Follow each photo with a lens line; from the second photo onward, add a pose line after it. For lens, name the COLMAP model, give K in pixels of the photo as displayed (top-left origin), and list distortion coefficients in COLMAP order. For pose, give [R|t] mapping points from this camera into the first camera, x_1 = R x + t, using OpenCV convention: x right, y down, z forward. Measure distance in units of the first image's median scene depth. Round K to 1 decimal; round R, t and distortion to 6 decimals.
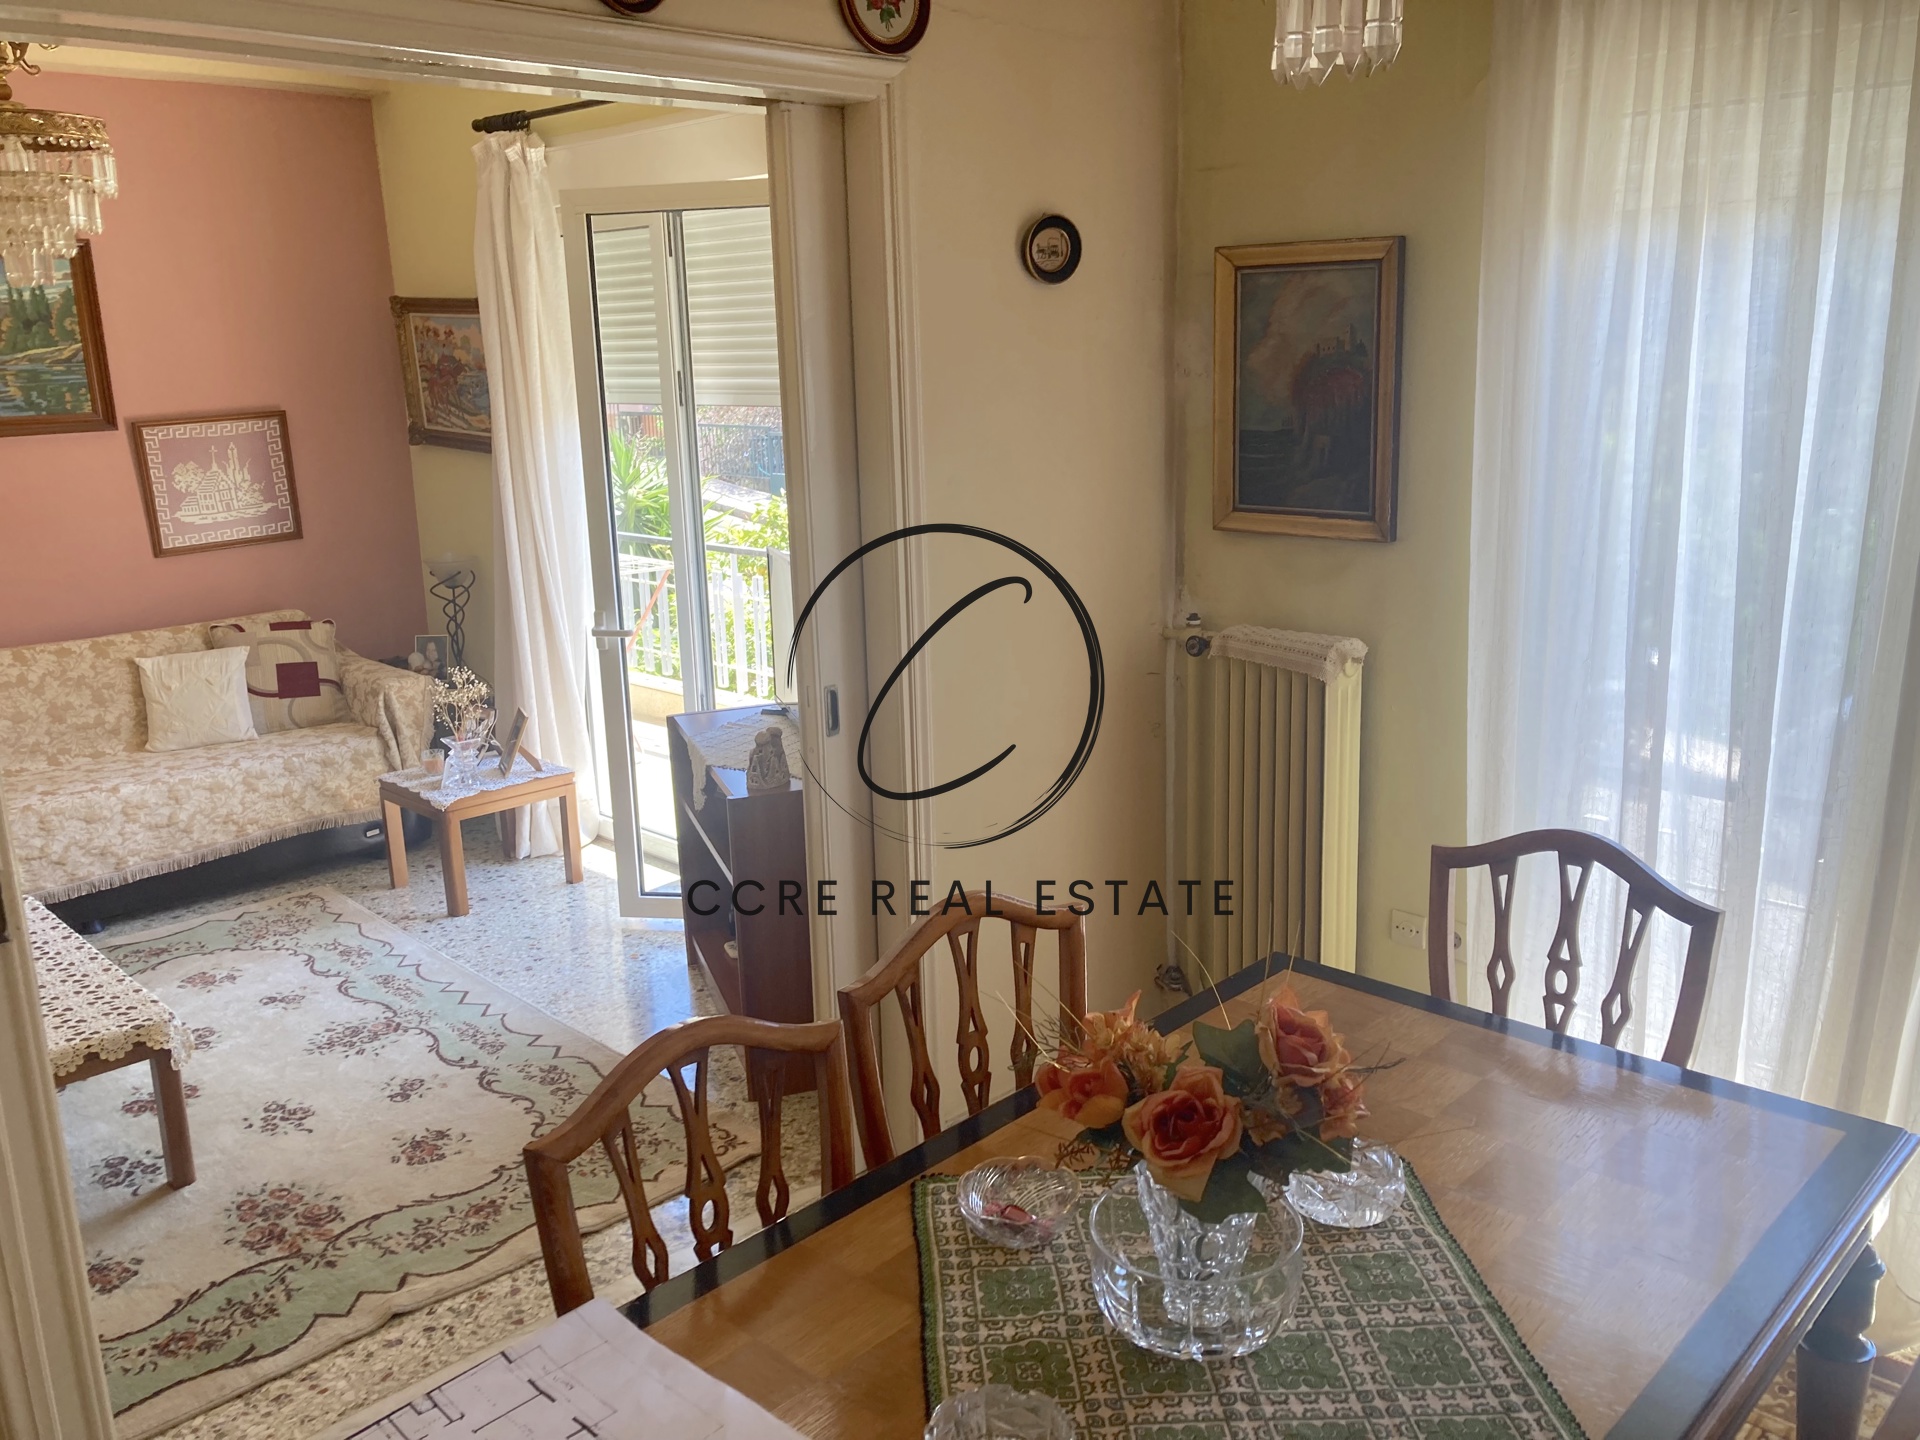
lens RADIAL K [[1583.3, 0, 958.2], [0, 1583.3, 710.9], [0, 0, 1]] dist [-0.018217, 0.053488]
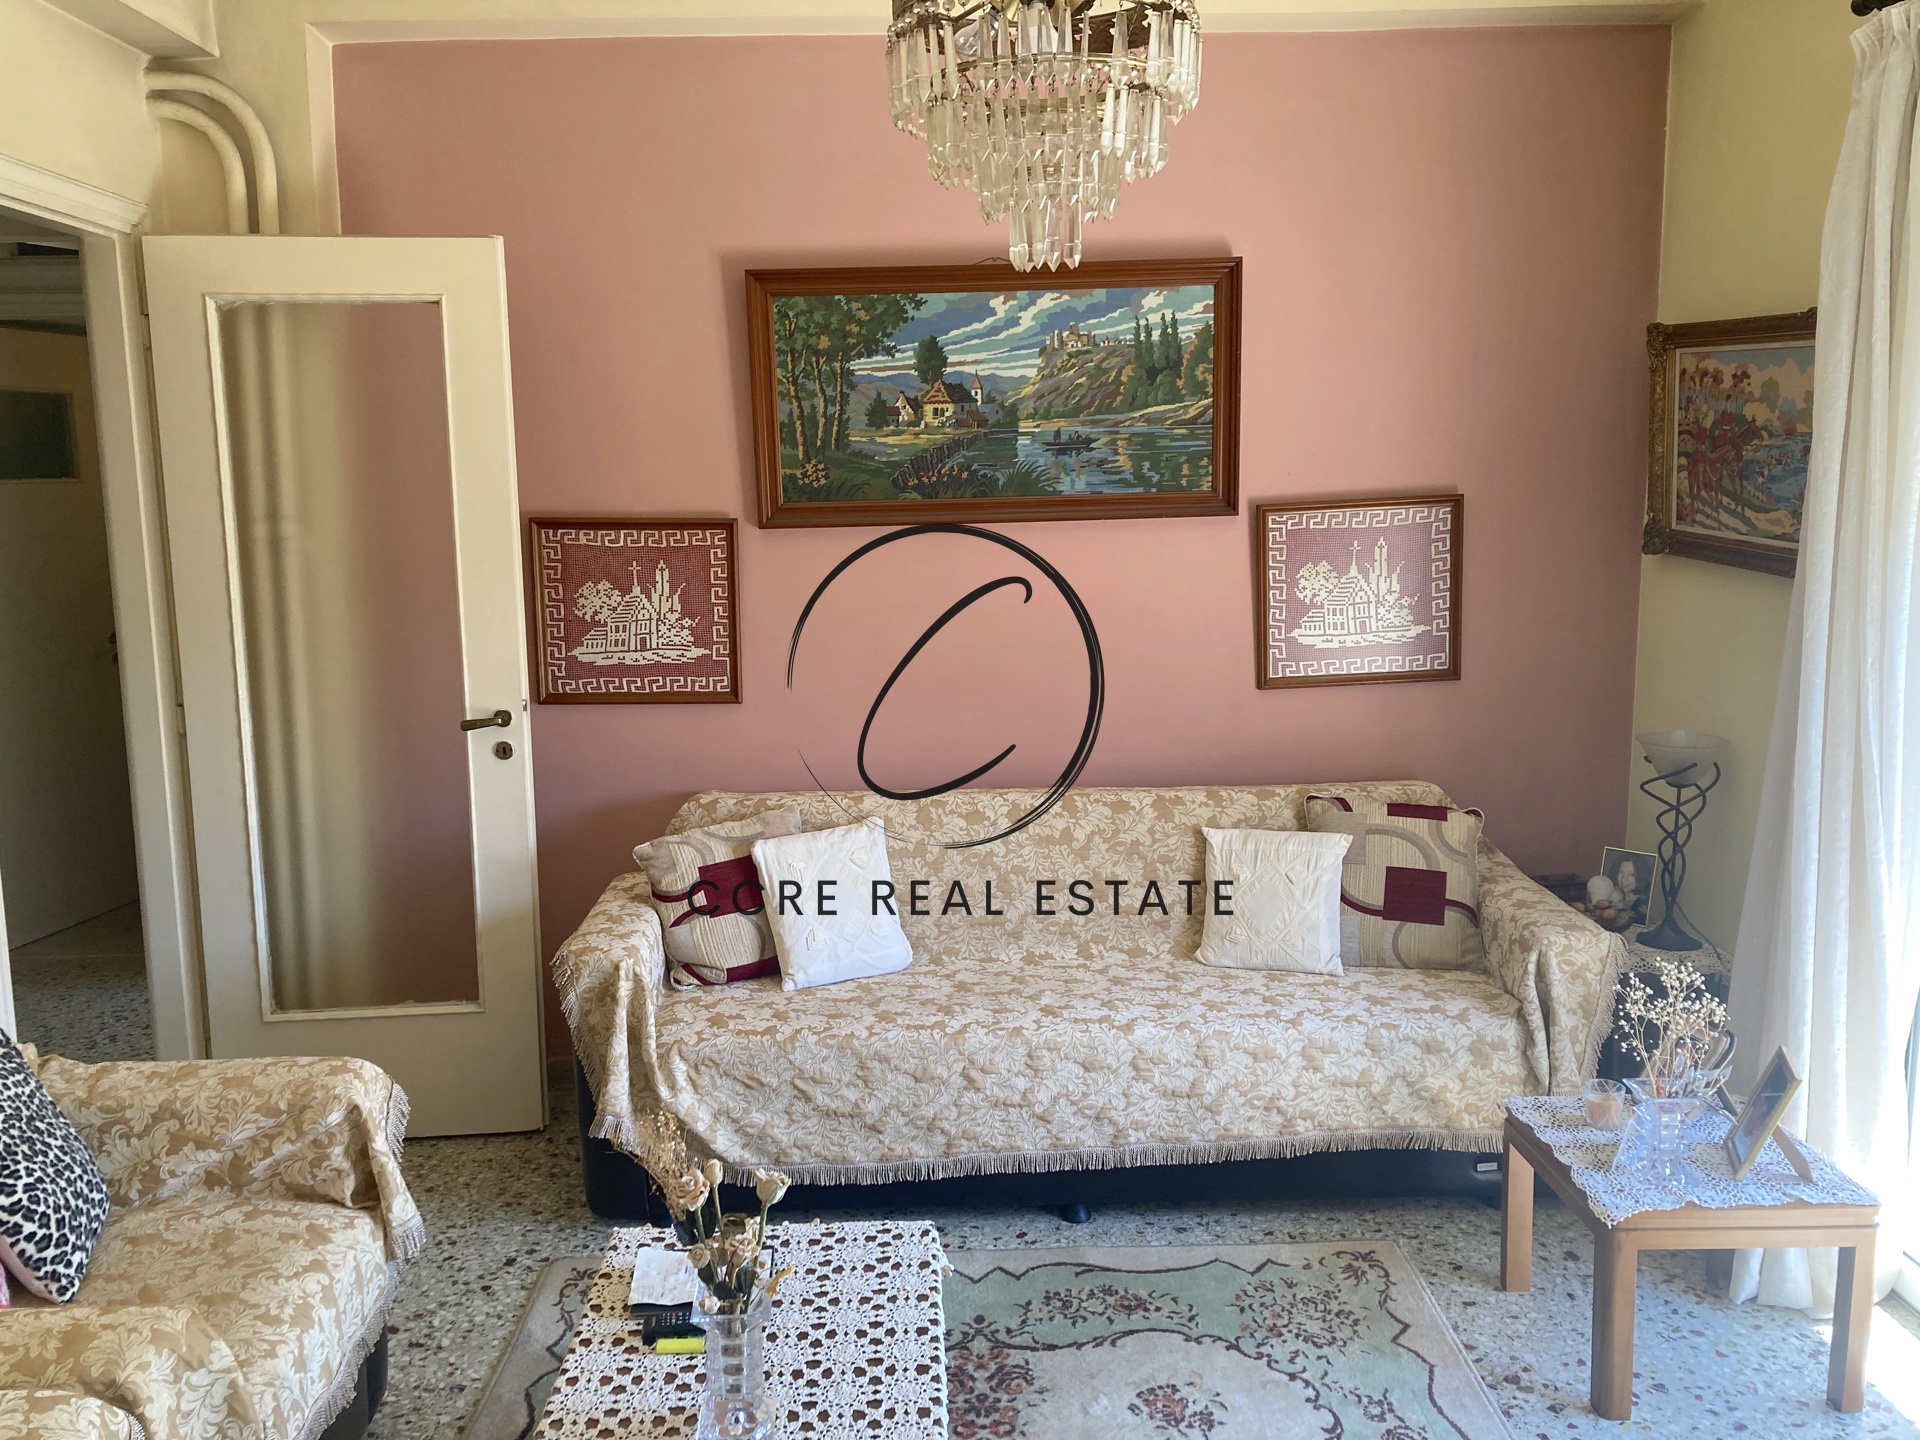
lens RADIAL K [[1578.2, 0, 960.5], [0, 1578.2, 707.3], [0, 0, 1]] dist [0.060669, -0.074298]
pose [[0.748885, 0.119352, -0.651863, -0.138479], [-0.157082, 0.987586, 0.000360, -0.069871], [0.643814, 0.102126, 0.758336, 0.372751]]
